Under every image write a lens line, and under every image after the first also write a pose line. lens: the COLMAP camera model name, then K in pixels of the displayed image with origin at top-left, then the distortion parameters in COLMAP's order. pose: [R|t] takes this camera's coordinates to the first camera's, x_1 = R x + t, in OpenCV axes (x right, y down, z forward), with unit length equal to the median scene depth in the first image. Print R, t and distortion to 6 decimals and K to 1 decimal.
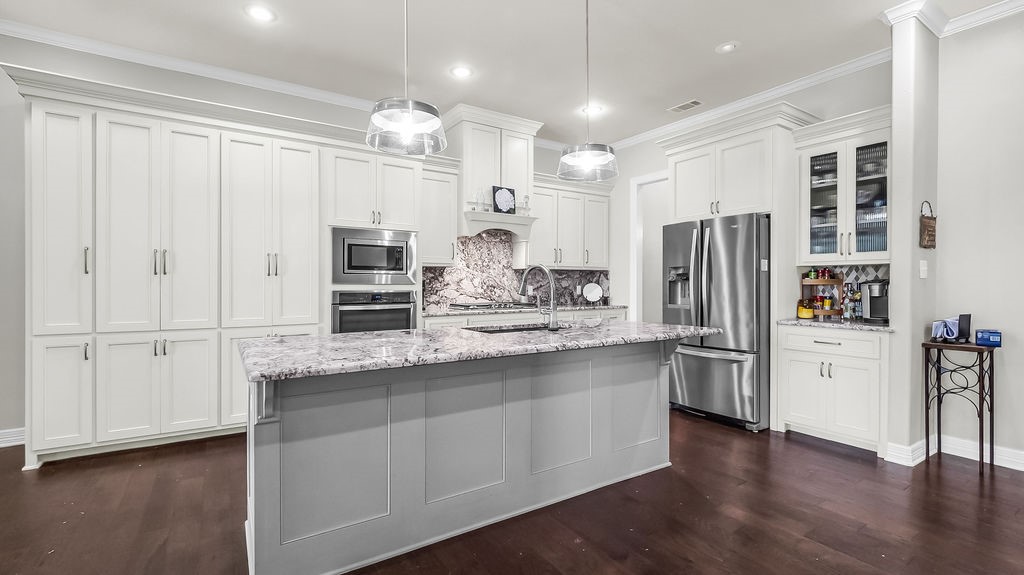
lens RADIAL K [[444.9, 0, 503.1], [0, 444.9, 287.0], [0, 0, 1]] dist [0.000253, -0.003049]
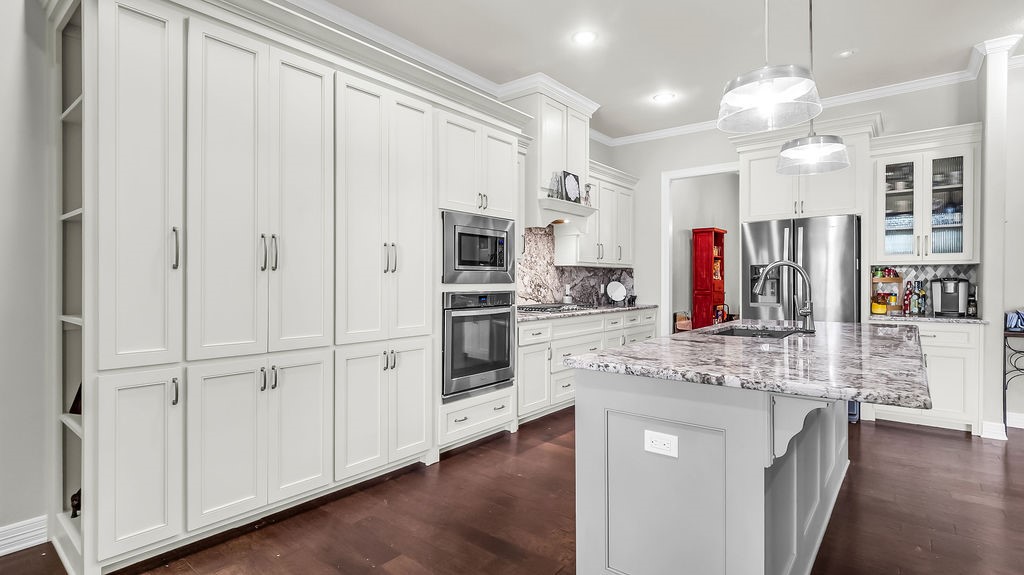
lens RADIAL K [[492.9, 0, 502.3], [0, 492.9, 285.2], [0, 0, 1]] dist [-0.003554, 0.003038]
pose [[0.951178, -0.004535, 0.308609, -0.533786], [0.004616, 0.999989, 0.000468, -0.003430], [-0.308607, 0.000979, 0.951189, 0.137916]]
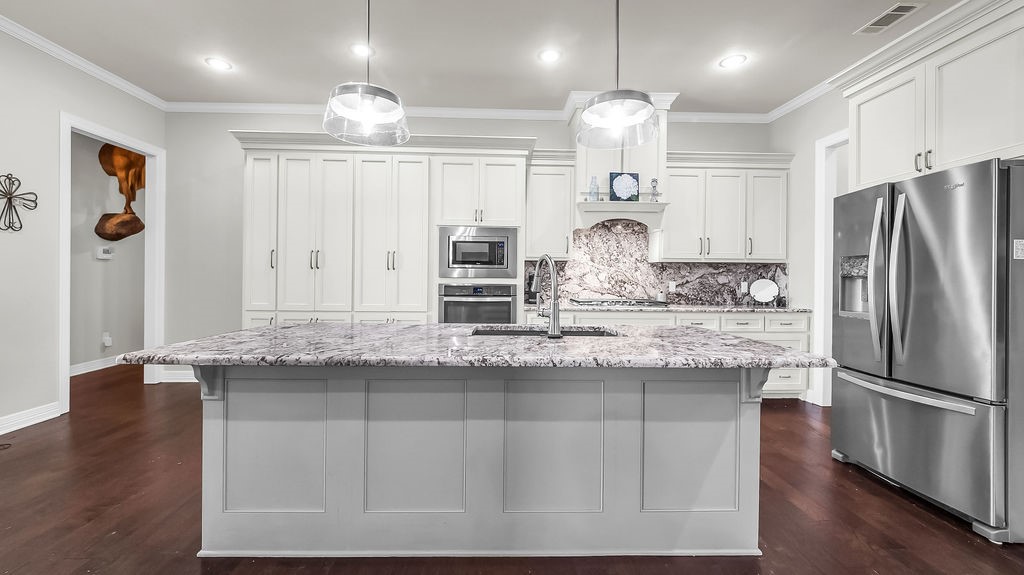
lens RADIAL K [[398.4, 0, 503.4], [0, 398.4, 277.0], [0, 0, 1]] dist [-0.002655, -0.002134]
pose [[0.855355, 0.008550, -0.517971, 0.264376], [-0.013030, 0.999903, -0.005012, -0.004397], [0.517878, 0.011037, 0.855384, 0.220013]]
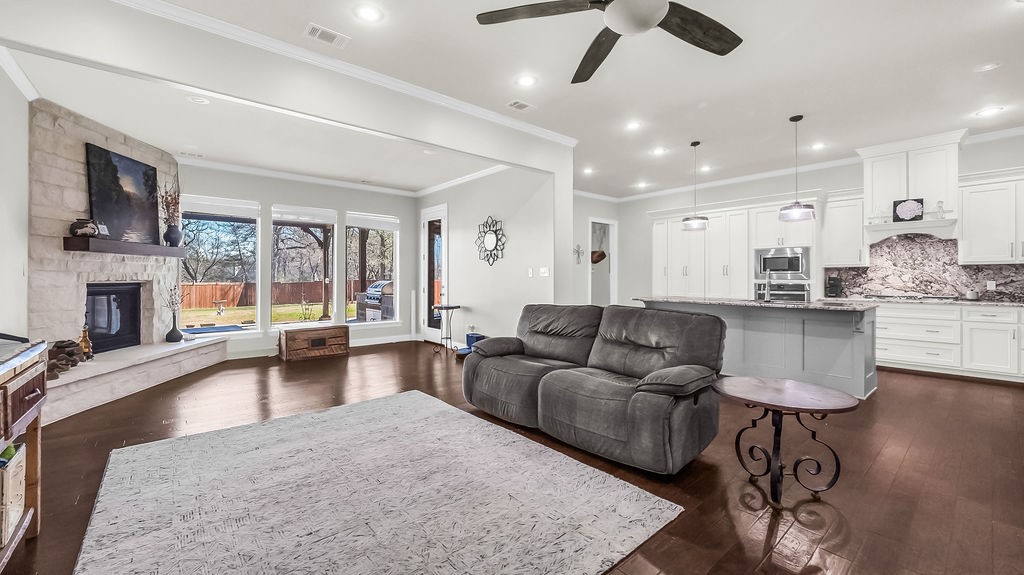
lens RADIAL K [[415.5, 0, 510.7], [0, 415.5, 279.2], [0, 0, 1]] dist [-0.002790, 0.001599]
pose [[0.139661, -0.001845, -0.990198, 1.201648], [-0.006429, 0.999975, -0.002770, 0.004128], [0.990178, 0.006752, 0.139646, -0.285433]]
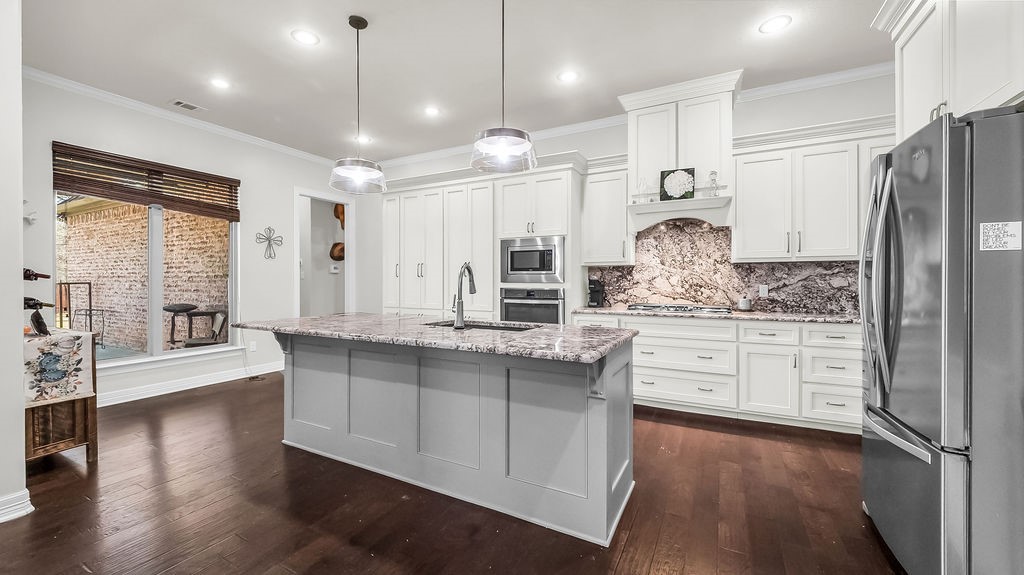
lens RADIAL K [[398.4, 0, 505.0], [0, 398.4, 282.9], [0, 0, 1]] dist [-0.002655, -0.002134]
pose [[0.482892, 0.001739, -0.875678, 0.632175], [-0.004695, 0.999989, -0.000603, -0.005065], [0.875667, 0.004402, 0.482895, 0.423885]]
